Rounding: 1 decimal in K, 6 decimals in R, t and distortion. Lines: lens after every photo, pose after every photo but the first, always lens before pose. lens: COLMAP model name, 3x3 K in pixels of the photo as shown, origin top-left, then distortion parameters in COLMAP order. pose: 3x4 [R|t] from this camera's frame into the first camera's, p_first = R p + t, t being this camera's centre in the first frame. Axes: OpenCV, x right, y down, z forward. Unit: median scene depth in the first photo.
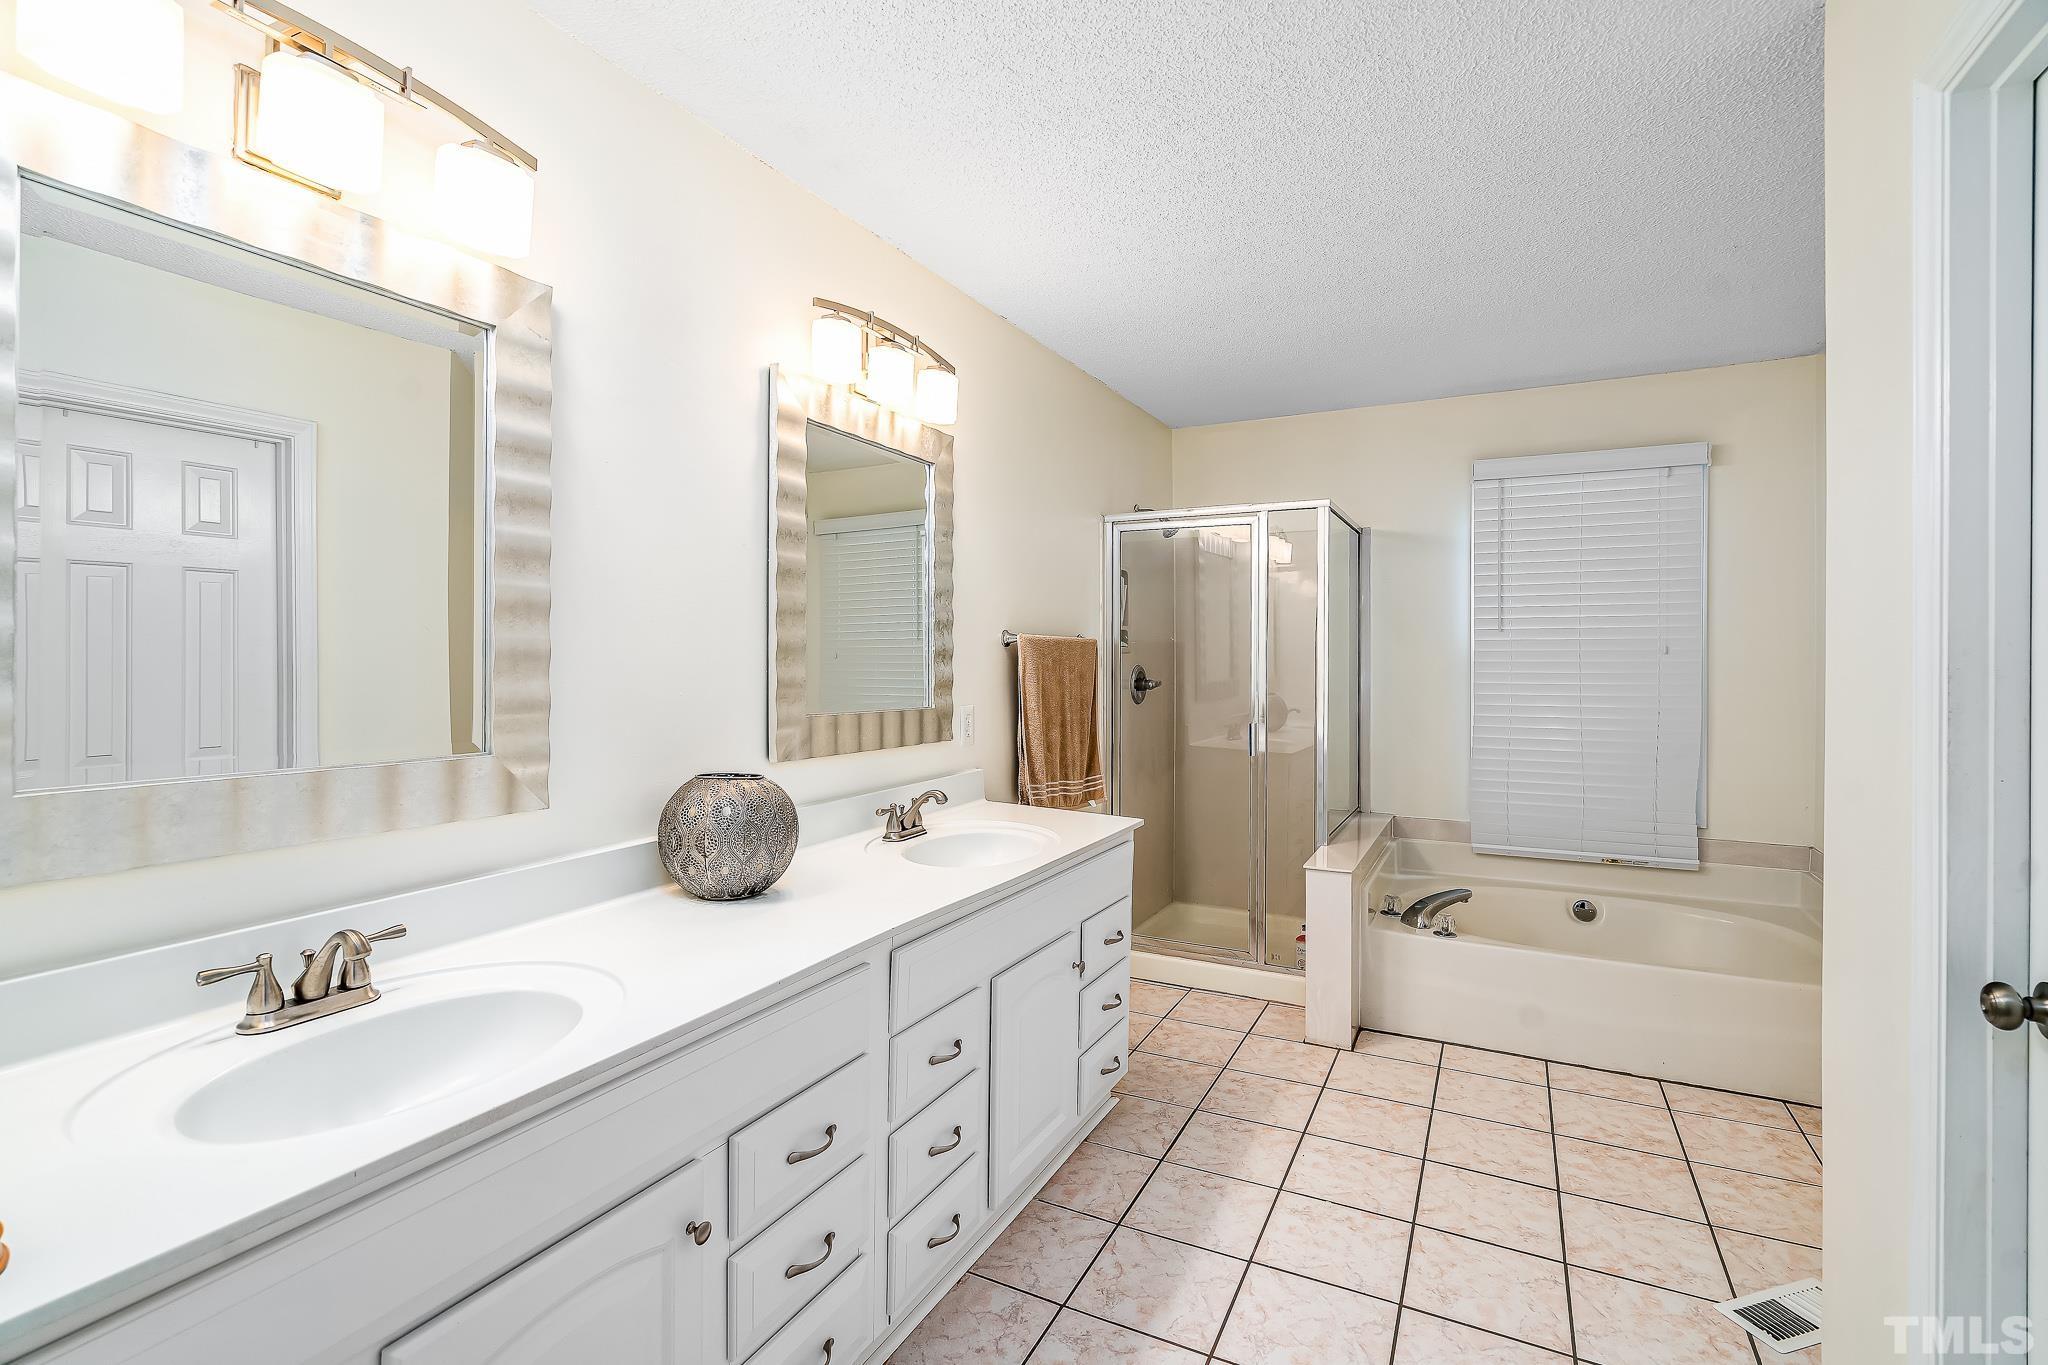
lens RADIAL K [[946.1, 0, 1025.3], [0, 946.1, 666.6], [0, 0, 1]] dist [-0.001250, 0.002649]
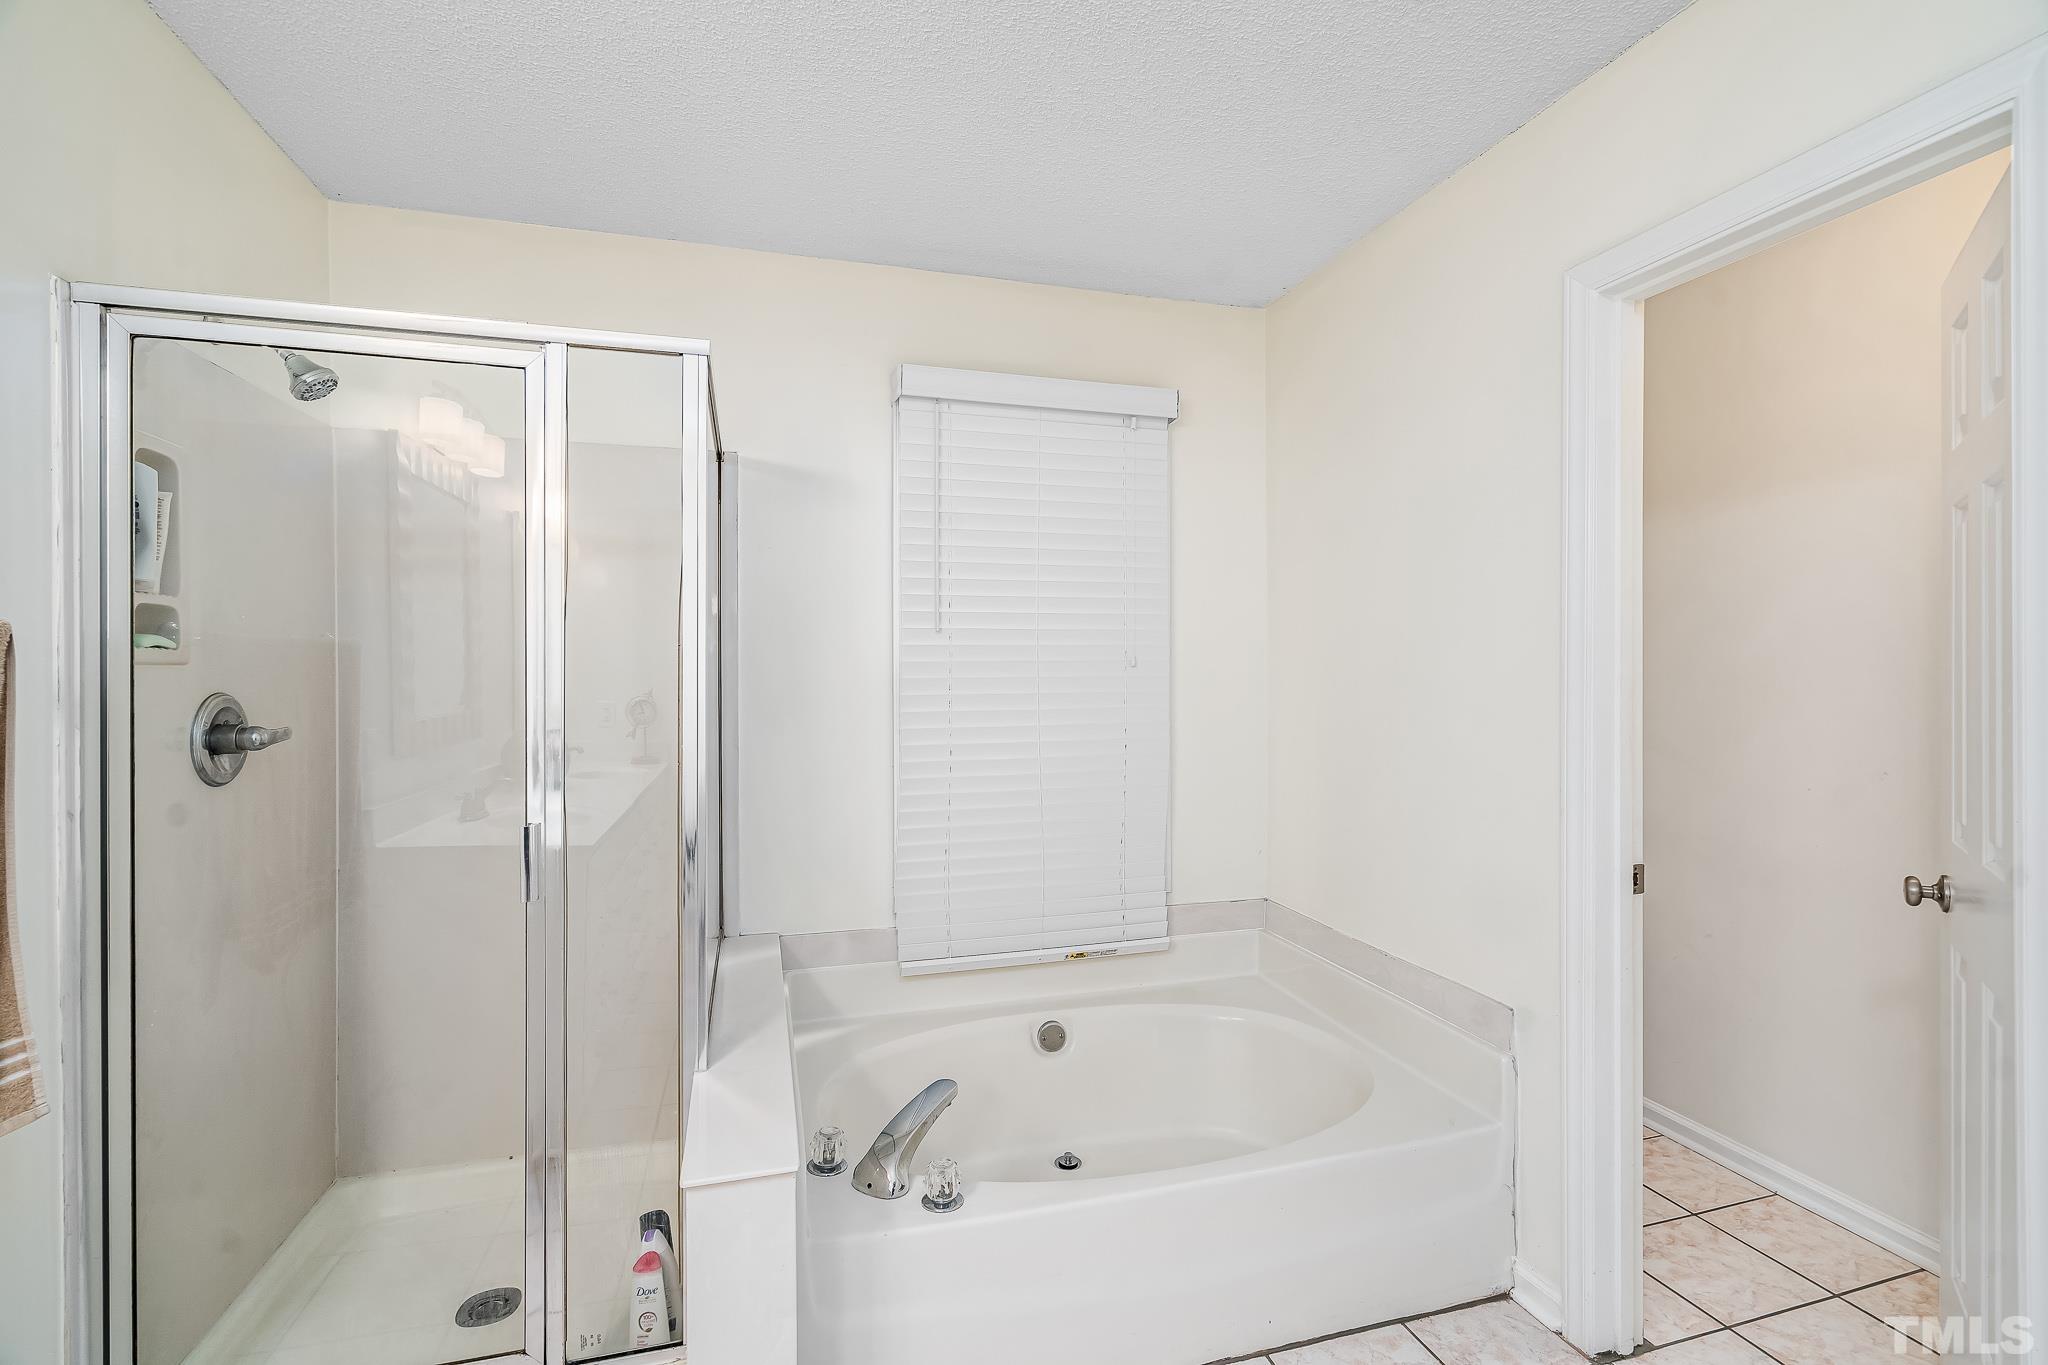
lens RADIAL K [[946.1, 0, 1034.5], [0, 946.1, 670.7], [0, 0, 1]] dist [-0.001250, 0.002649]
pose [[0.723188, -0.002838, 0.690646, 0.096604], [0.007992, 0.999959, -0.004260, -0.007091], [-0.690605, 0.008600, 0.723181, 0.476024]]
